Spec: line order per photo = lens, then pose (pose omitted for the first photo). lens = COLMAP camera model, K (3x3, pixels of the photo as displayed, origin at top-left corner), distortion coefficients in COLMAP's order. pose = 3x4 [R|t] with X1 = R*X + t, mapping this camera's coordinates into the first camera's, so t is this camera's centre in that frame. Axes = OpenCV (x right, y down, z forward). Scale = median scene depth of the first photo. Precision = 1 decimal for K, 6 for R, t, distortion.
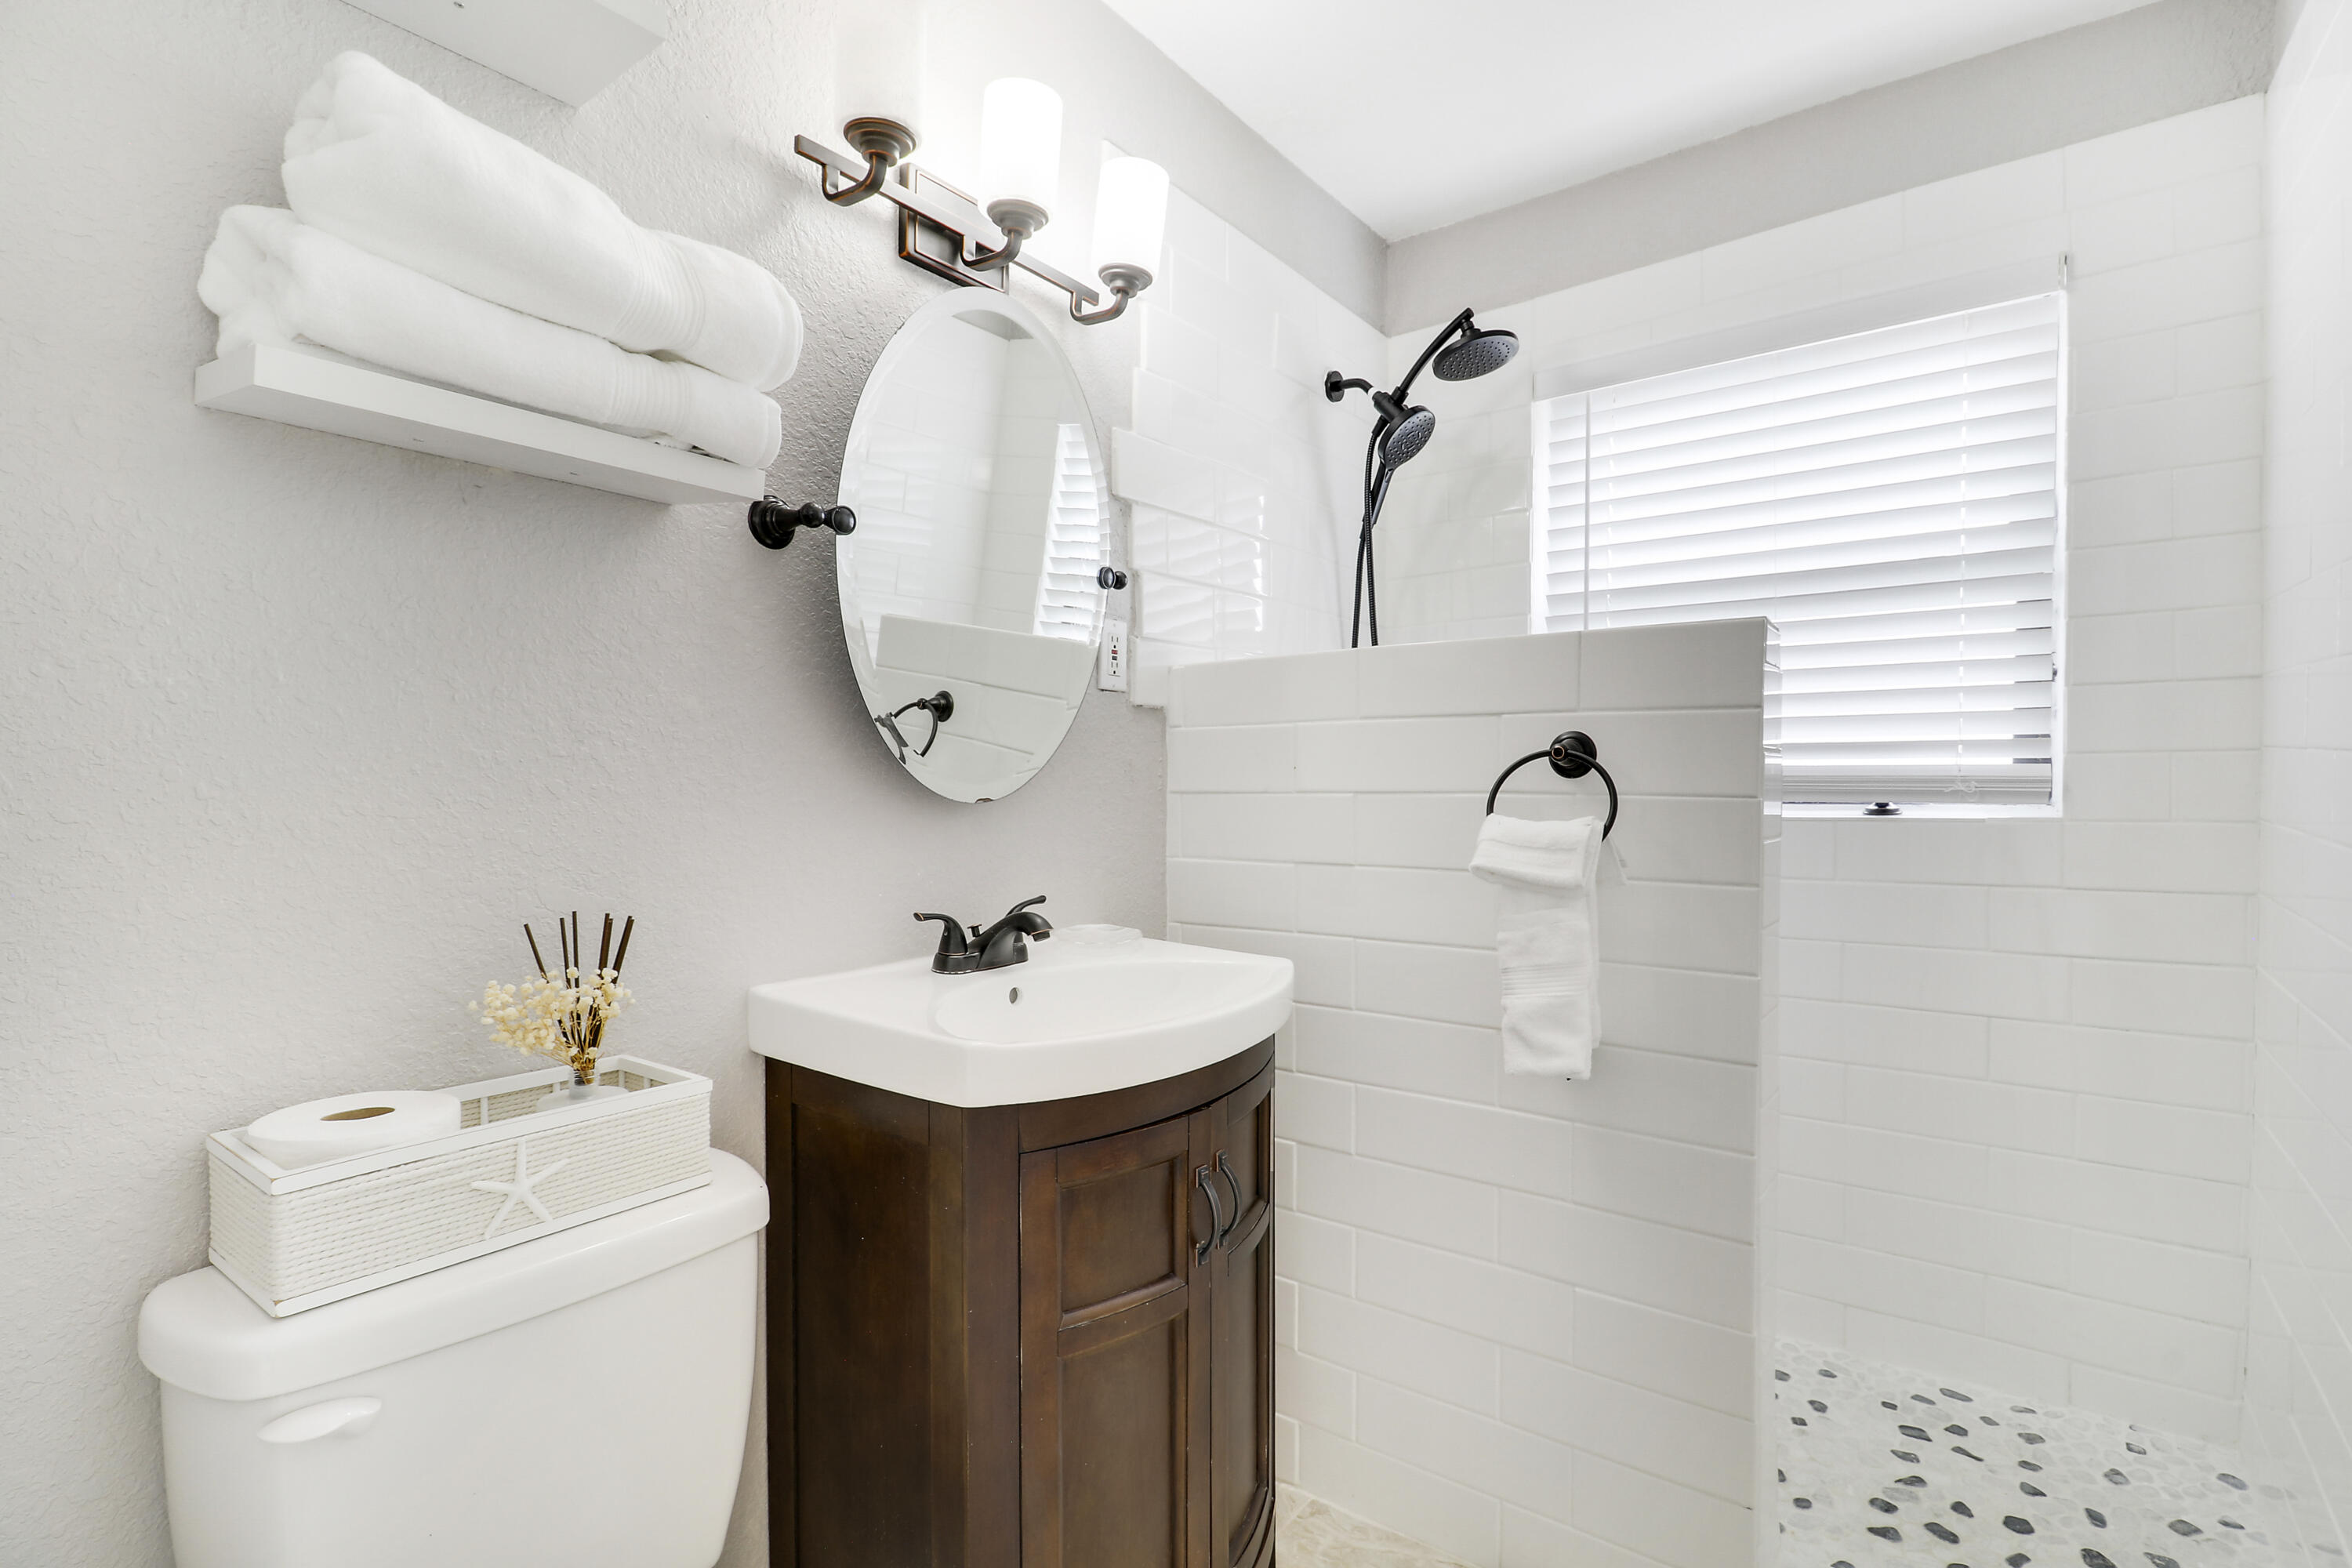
lens RADIAL K [[1109.5, 0, 1175.4], [0, 1109.5, 779.9], [0, 0, 1]] dist [0.004430, -0.014696]
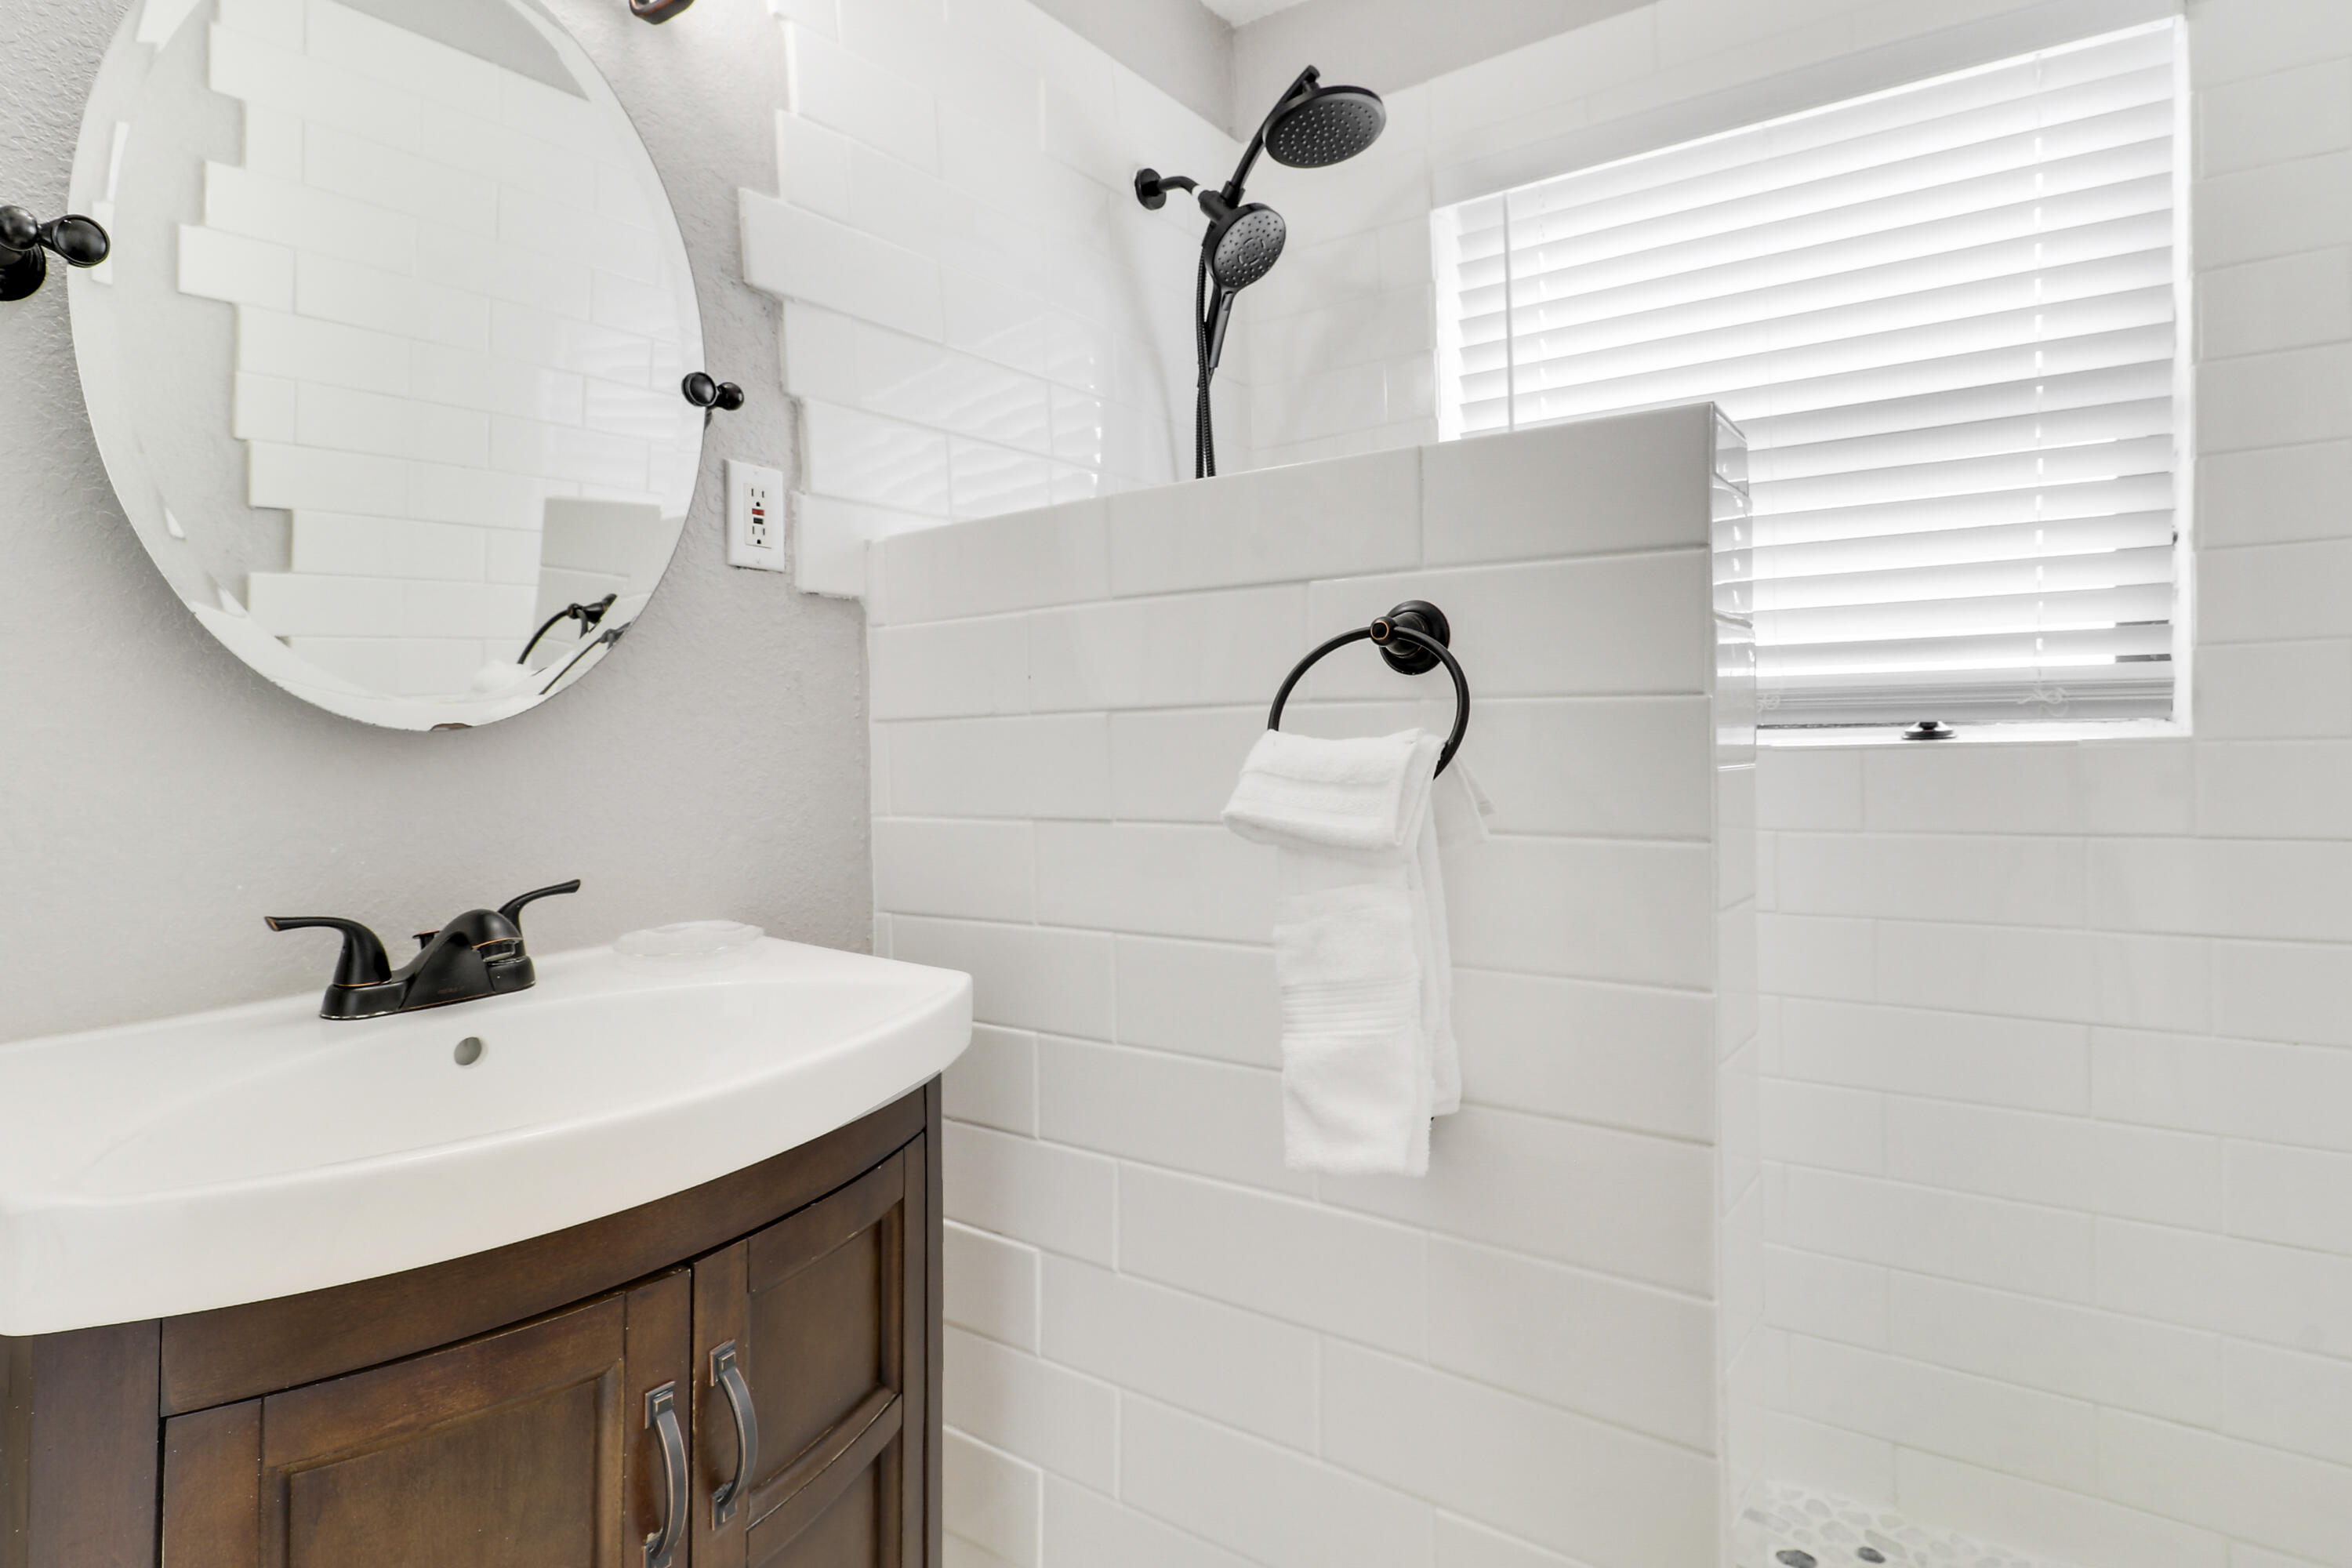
lens RADIAL K [[984.9, 0, 1175.8], [0, 984.9, 775.7], [0, 0, 1]] dist [0.000463, 0.000682]
pose [[0.996902, -0.032036, -0.071835, 0.197406], [0.033172, 0.999342, 0.014680, 0.032600], [0.071317, -0.017017, 0.997309, 0.332319]]
